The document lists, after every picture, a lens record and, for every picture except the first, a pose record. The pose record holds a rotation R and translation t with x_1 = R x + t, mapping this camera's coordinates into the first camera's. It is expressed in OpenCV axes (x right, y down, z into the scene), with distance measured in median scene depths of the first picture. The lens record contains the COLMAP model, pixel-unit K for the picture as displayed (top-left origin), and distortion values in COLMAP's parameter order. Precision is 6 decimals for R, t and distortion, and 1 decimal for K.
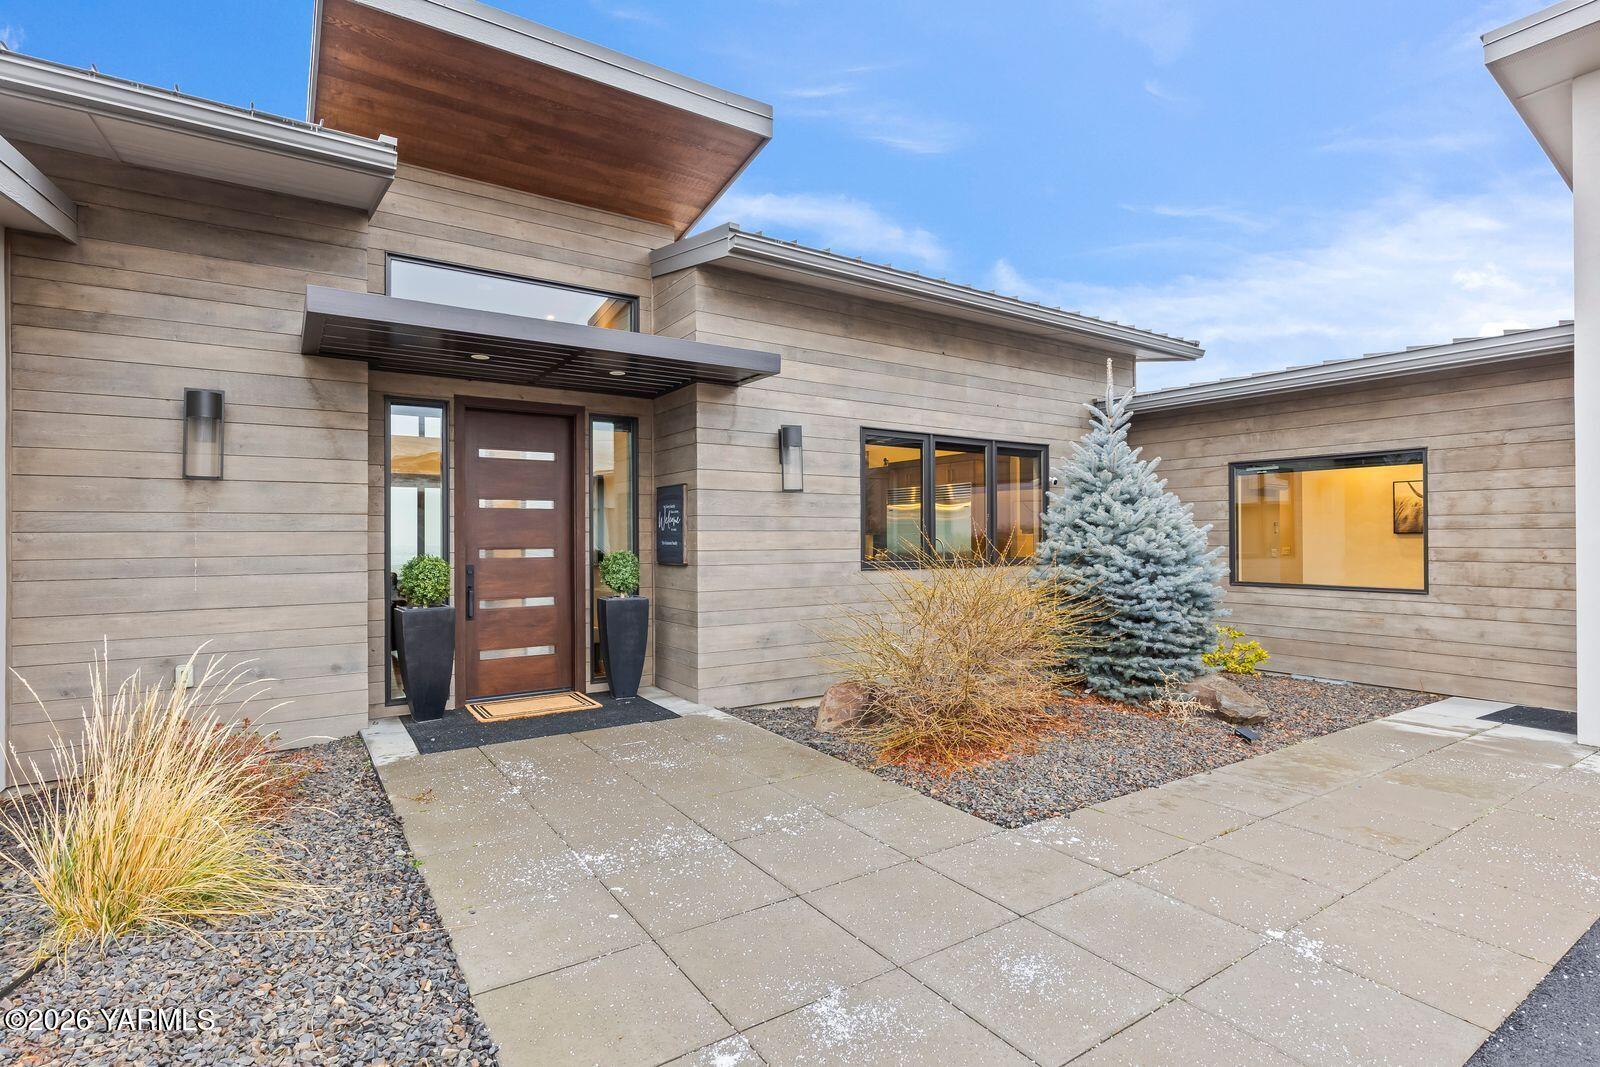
lens RADIAL K [[853.6, 0, 743.6], [0, 853.6, 536.9], [0, 0, 1]] dist [0.000487, -0.000213]
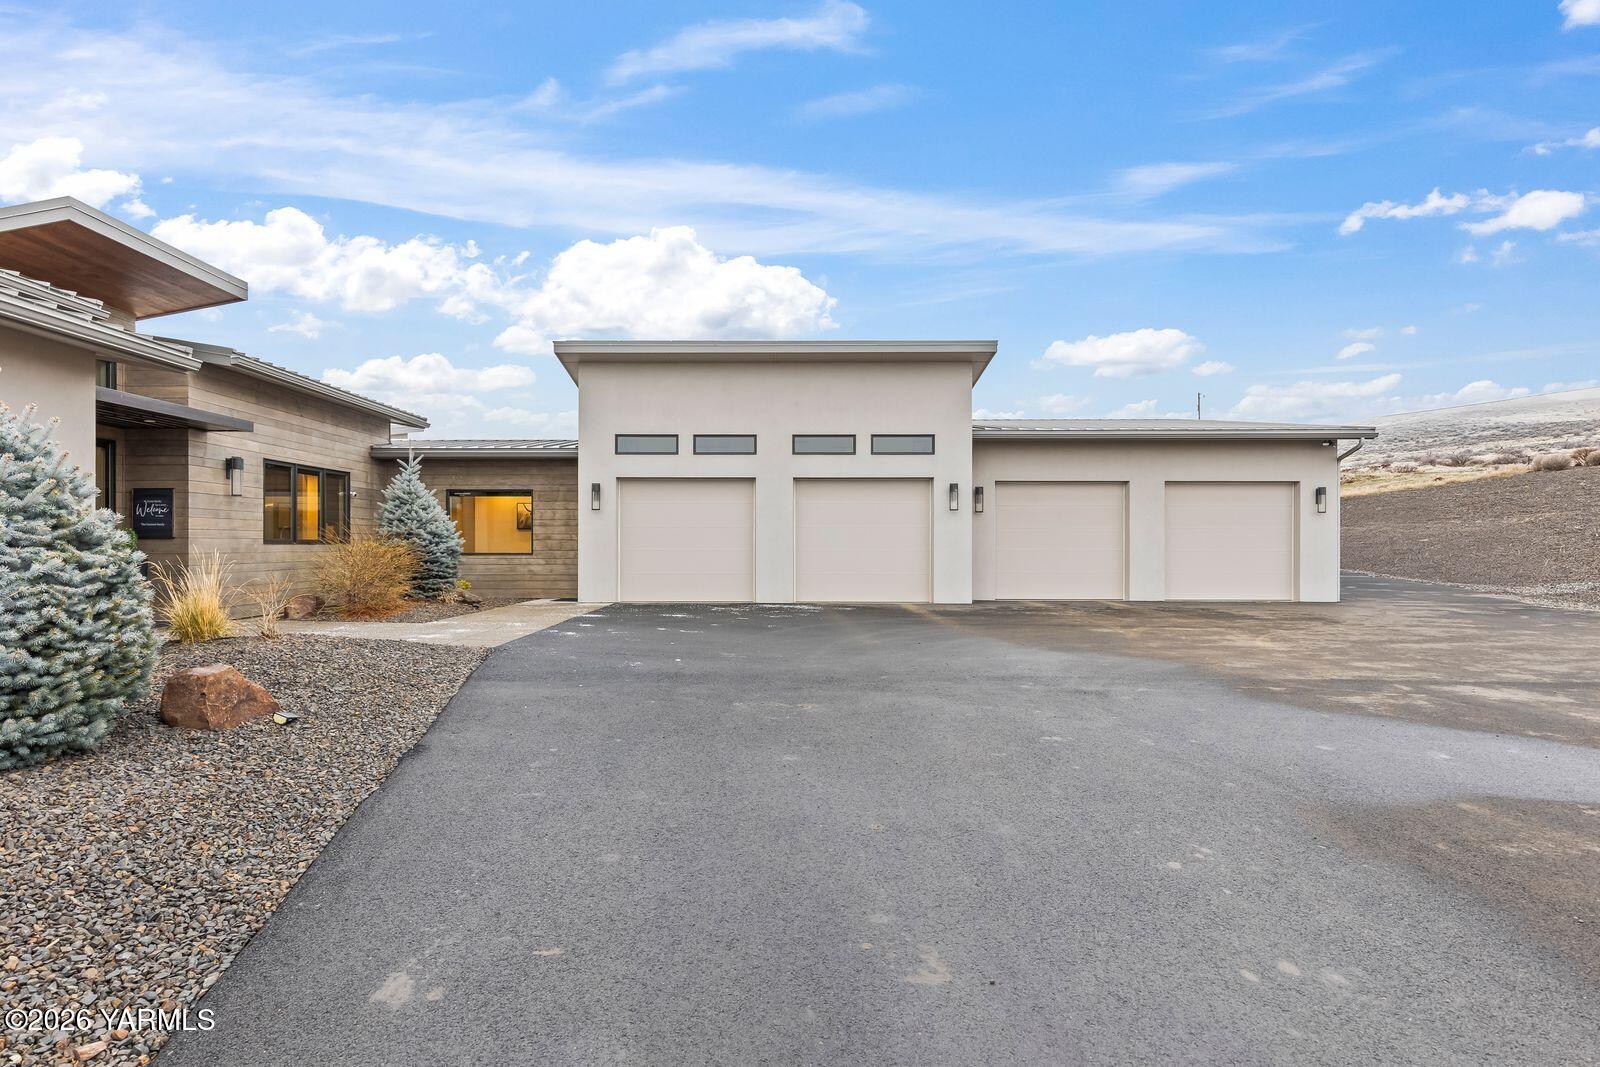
lens RADIAL K [[749.4, 0, 749.7], [0, 749.4, 536.9], [0, 0, 1]] dist [-0.000115, 0.000354]
pose [[0.563058, 0.007154, 0.826386, -0.585817], [-0.007203, 0.999967, -0.003749, 0.026593], [-0.826386, -0.003841, 0.563091, -0.673117]]
